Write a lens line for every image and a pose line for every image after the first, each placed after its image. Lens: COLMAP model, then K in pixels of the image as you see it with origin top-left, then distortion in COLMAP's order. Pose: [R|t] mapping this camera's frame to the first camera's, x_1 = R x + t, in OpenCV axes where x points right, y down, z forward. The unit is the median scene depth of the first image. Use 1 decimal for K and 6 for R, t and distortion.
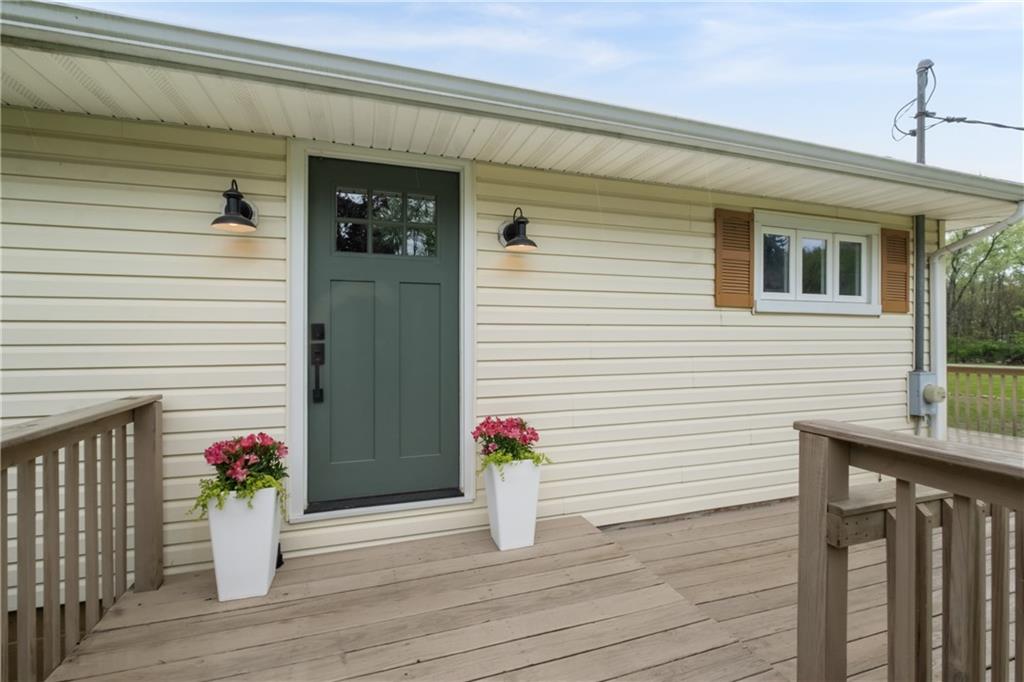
lens RADIAL K [[448.2, 0, 506.8], [0, 448.2, 338.7], [0, 0, 1]] dist [-0.002047, -0.000332]
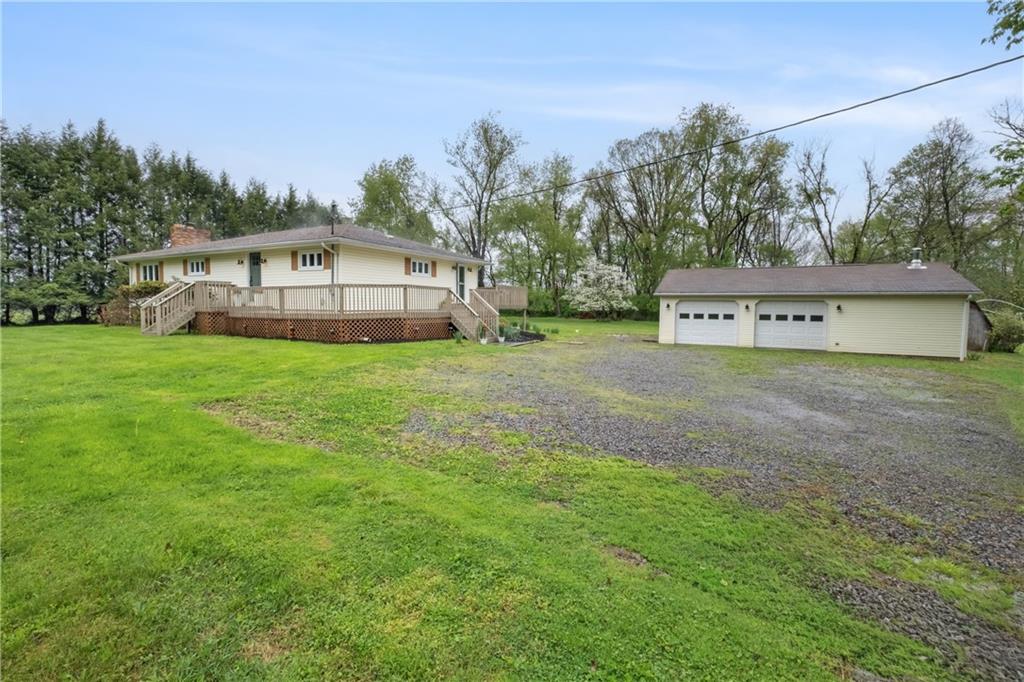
lens RADIAL K [[448.2, 0, 513.7], [0, 448.2, 324.3], [0, 0, 1]] dist [-0.002047, -0.000332]
pose [[0.712392, 0.017435, -0.701565, 5.988756], [-0.027864, 0.999606, -0.003453, 0.505087], [0.701228, 0.022008, 0.712597, -0.889981]]
